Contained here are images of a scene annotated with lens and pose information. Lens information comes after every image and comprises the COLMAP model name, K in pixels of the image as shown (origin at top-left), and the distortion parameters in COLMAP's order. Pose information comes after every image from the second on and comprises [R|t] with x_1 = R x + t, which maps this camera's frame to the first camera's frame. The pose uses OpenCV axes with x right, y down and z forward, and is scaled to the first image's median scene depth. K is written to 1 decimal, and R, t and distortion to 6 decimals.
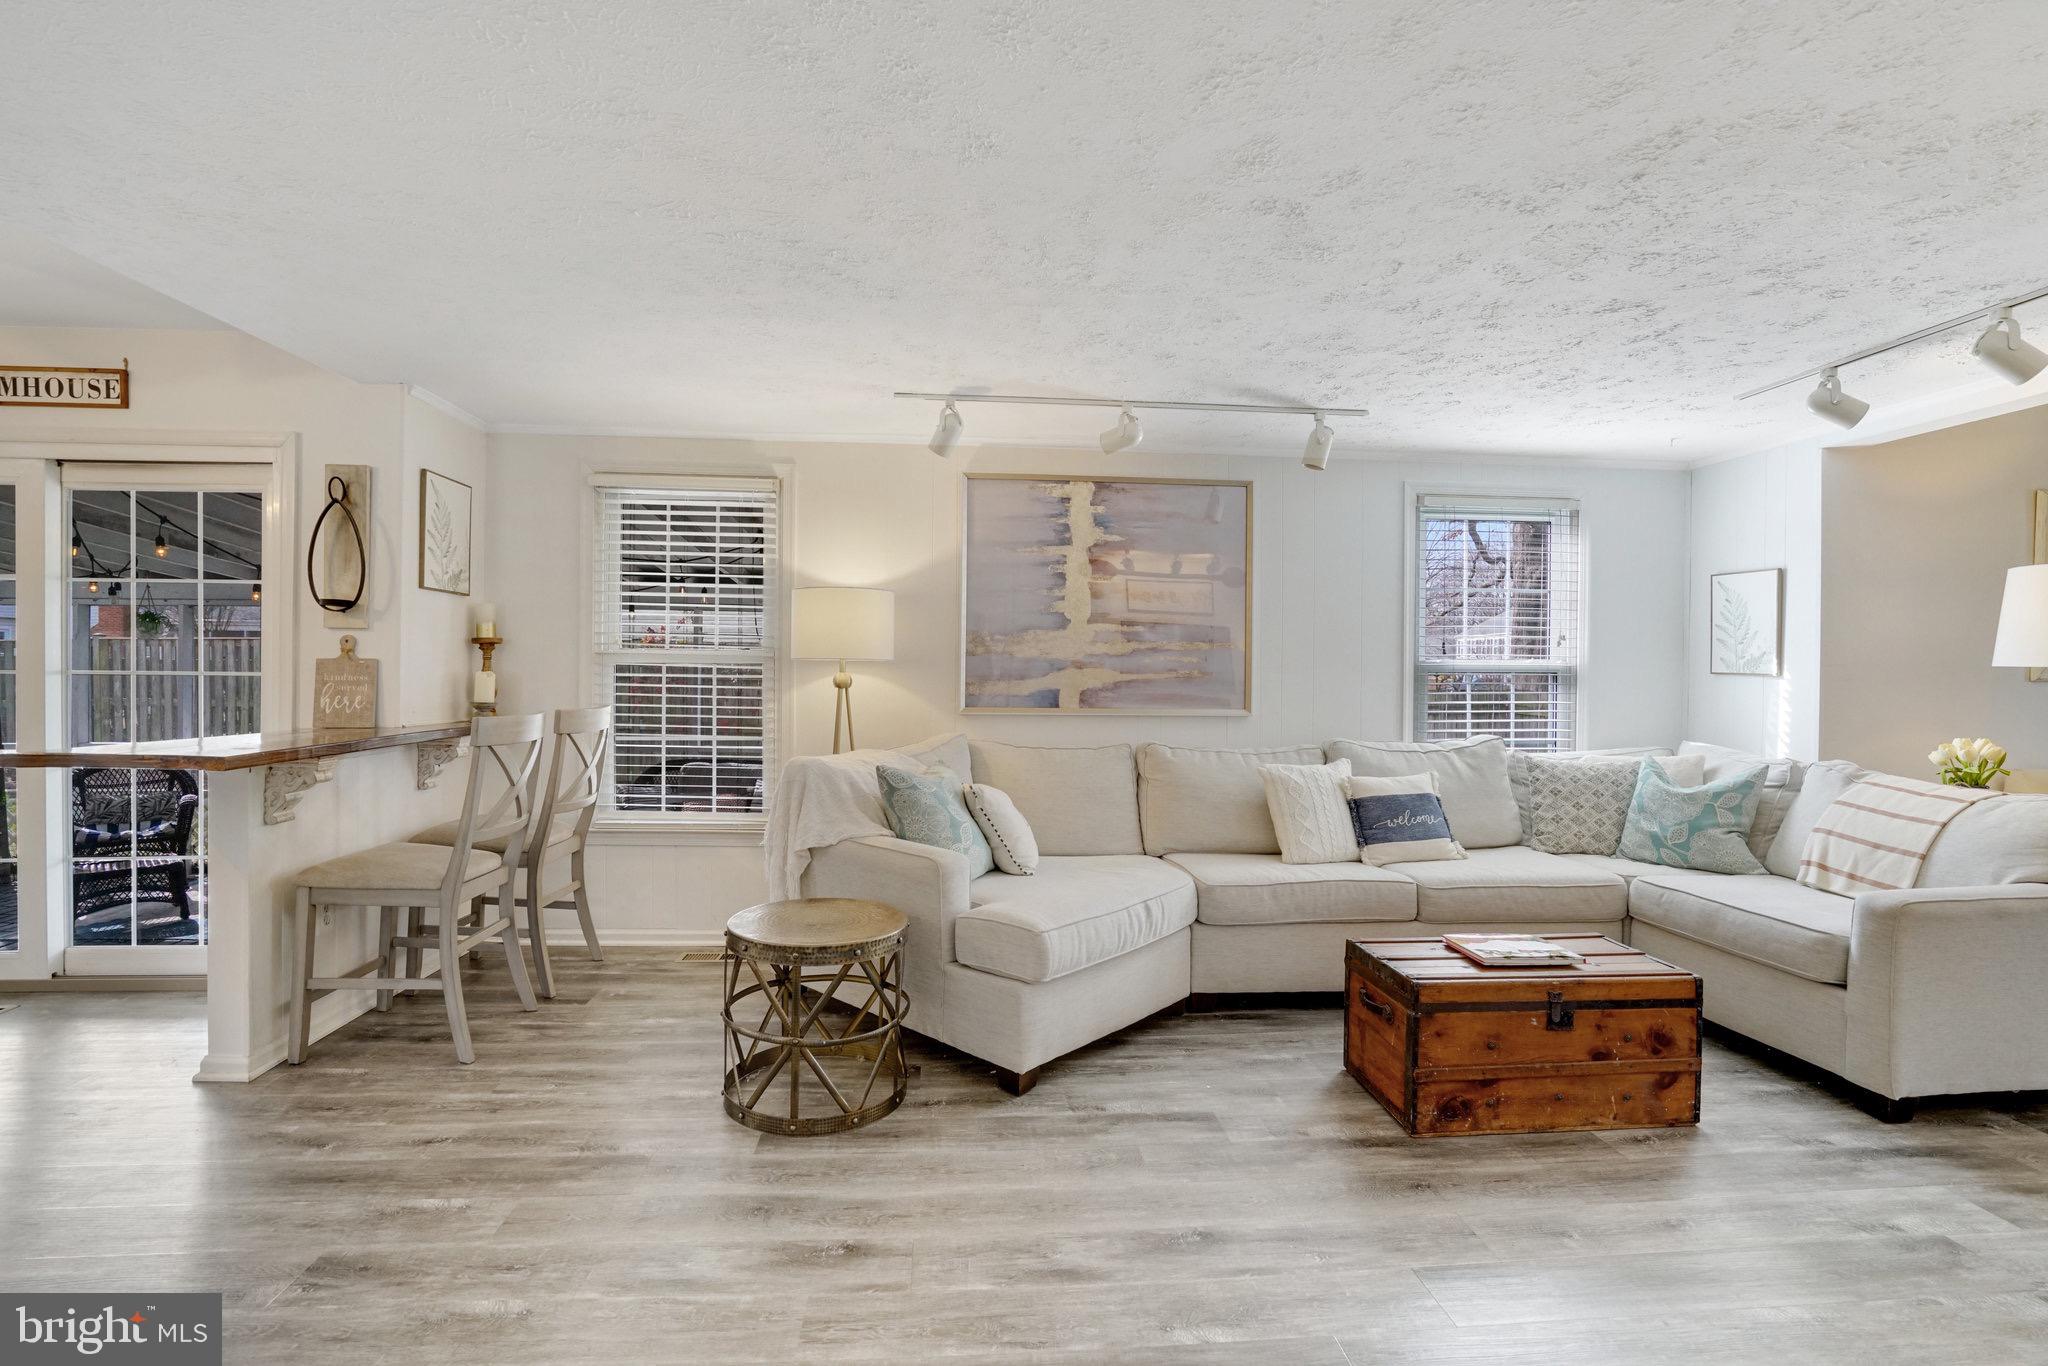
lens RADIAL K [[969.5, 0, 1015.5], [0, 969.5, 687.8], [0, 0, 1]] dist [-0.039046, 0.003656]
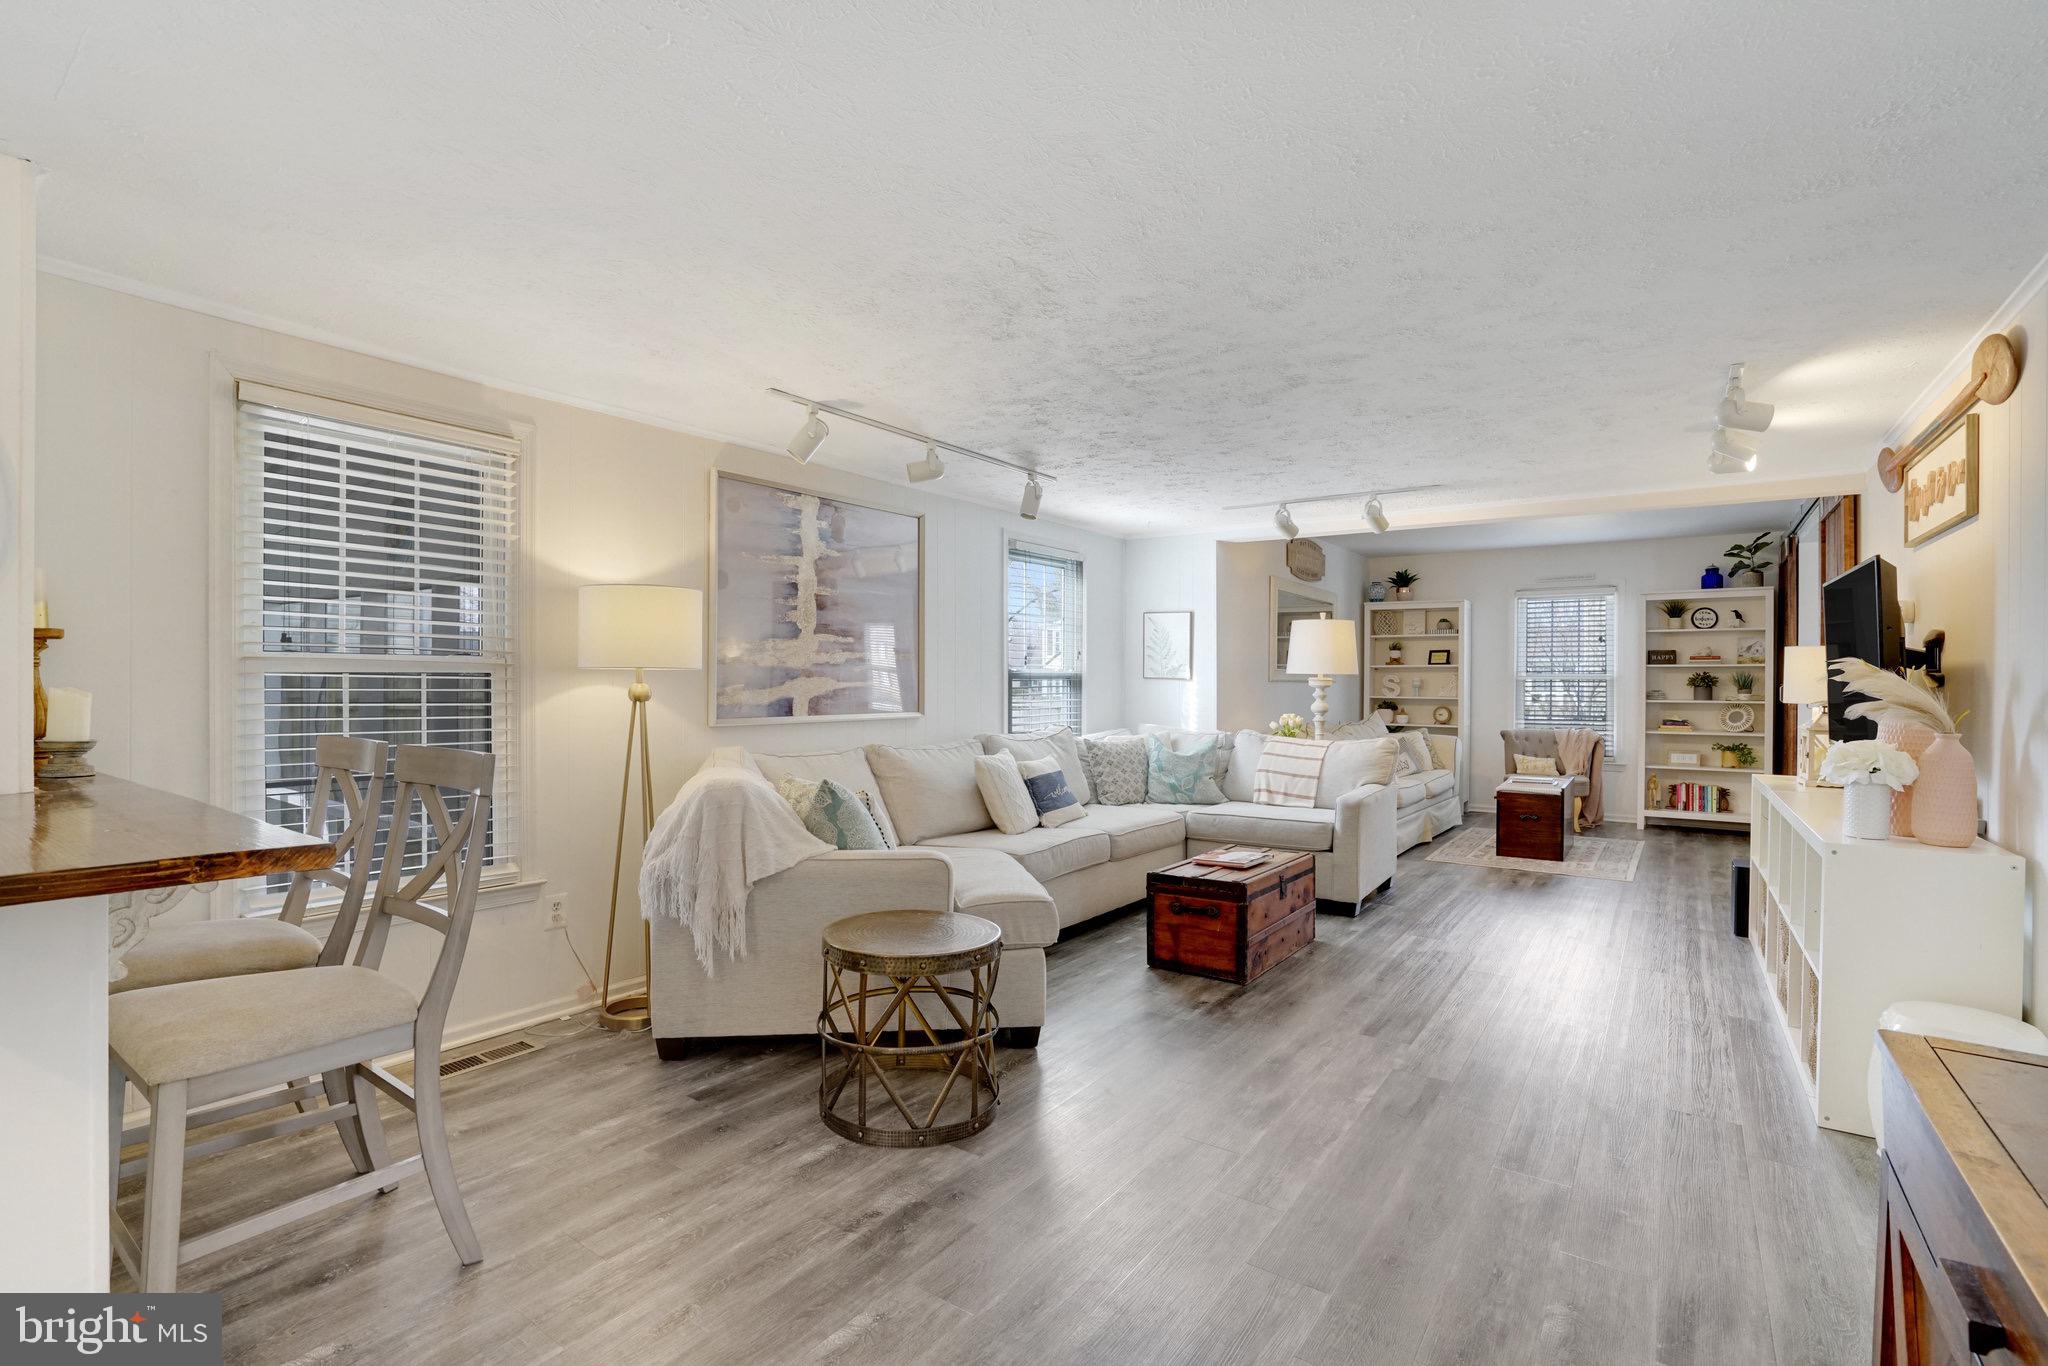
lens RADIAL K [[984.1, 0, 1019.8], [0, 984.1, 682.5], [0, 0, 1]] dist [-0.032702, 0.000972]
pose [[0.620830, -0.008751, 0.783896, -0.645234], [0.017083, 0.999851, -0.002368, -0.008668], [-0.783759, 0.014862, 0.620887, 0.191685]]
